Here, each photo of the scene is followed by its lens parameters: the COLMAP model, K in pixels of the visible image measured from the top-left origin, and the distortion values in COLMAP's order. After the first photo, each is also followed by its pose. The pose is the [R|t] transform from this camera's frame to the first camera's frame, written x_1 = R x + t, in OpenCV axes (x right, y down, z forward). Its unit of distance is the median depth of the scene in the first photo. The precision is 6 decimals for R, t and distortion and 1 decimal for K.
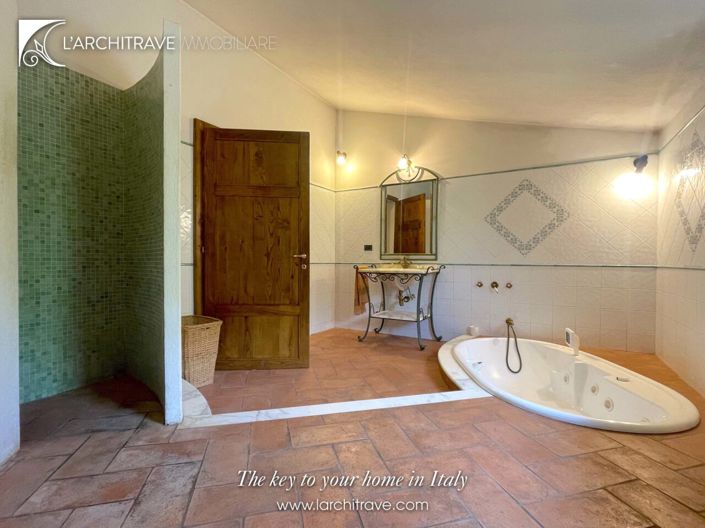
lens RADIAL K [[349.2, 0, 352.5], [0, 349.2, 264.0], [0, 0, 1]] dist [-0.000185, -0.000058]
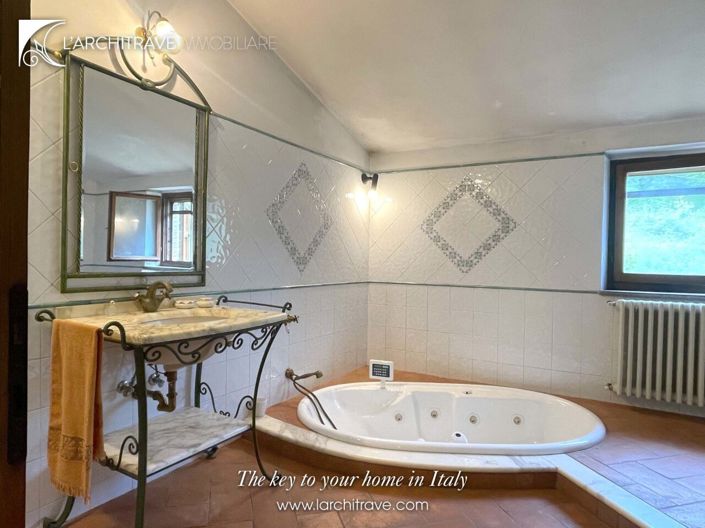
lens RADIAL K [[429.0, 0, 352.5], [0, 429.0, 264.0], [0, 0, 1]] dist [0.001592, -0.000087]
pose [[0.018378, 0.007392, 0.999804, -0.345609], [0.025924, 0.999633, -0.007867, -0.032098], [-0.999495, 0.026063, 0.018179, 0.869787]]
